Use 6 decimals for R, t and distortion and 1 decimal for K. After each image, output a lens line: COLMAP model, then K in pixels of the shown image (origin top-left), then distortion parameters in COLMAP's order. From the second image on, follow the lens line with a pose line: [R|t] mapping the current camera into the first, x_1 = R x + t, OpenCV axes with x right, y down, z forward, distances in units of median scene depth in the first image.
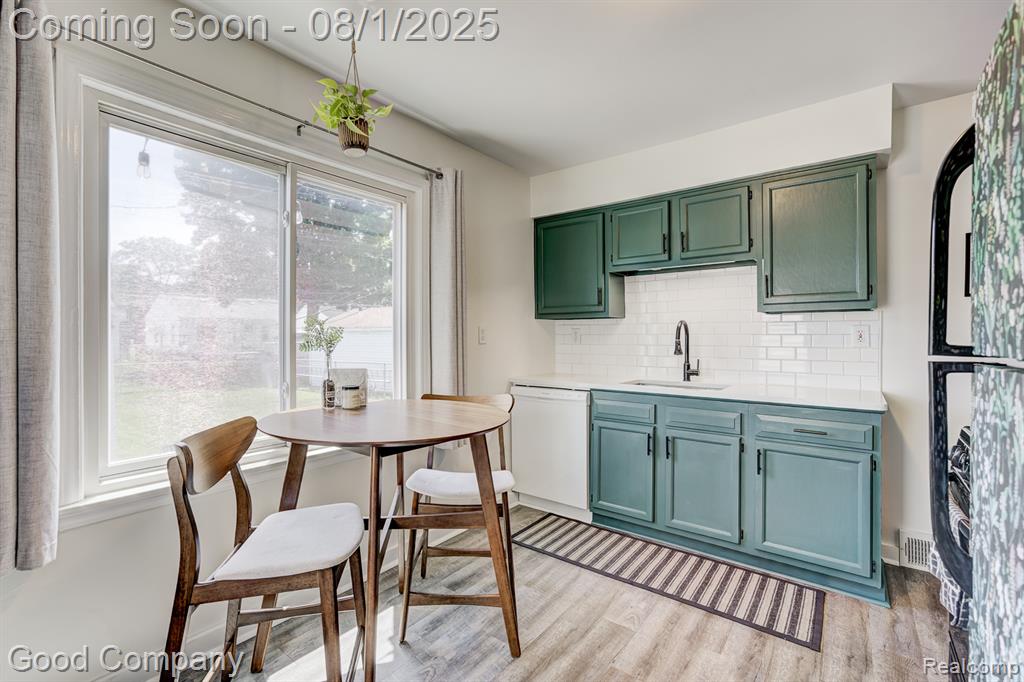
lens RADIAL K [[473.1, 0, 505.0], [0, 473.1, 334.7], [0, 0, 1]] dist [0.017268, 0.001799]
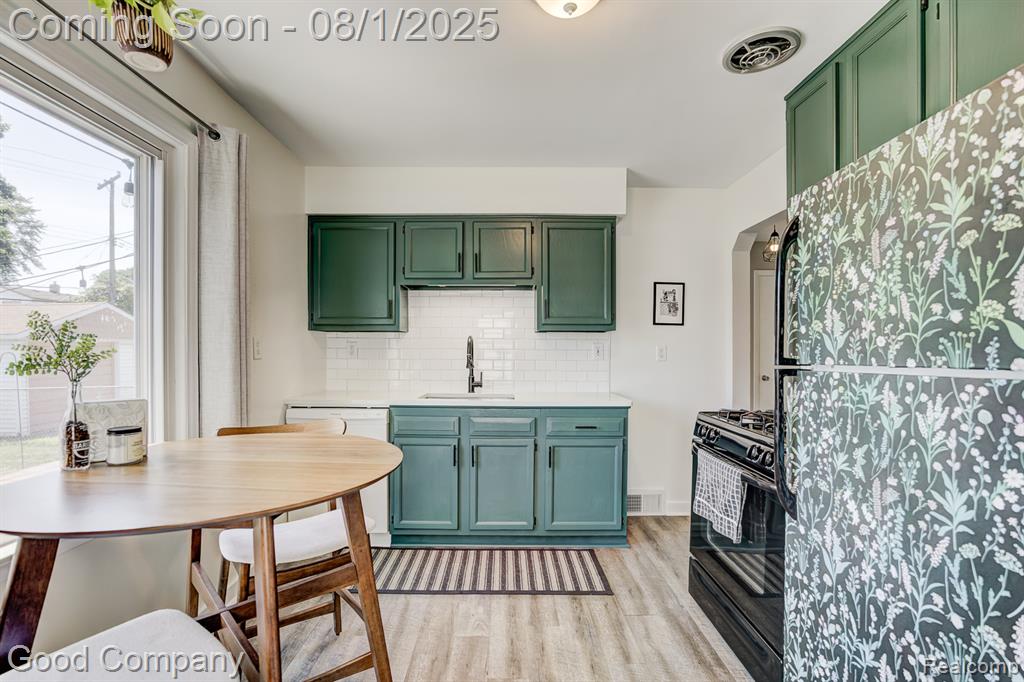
lens RADIAL K [[456.0, 0, 518.3], [0, 456.0, 354.7], [0, 0, 1]] dist [-0.019672, 0.006477]
pose [[0.781175, -0.001643, 0.624310, -0.208972], [-0.006702, 0.999917, 0.011018, -0.000152], [-0.624276, -0.012791, 0.781099, 0.144561]]
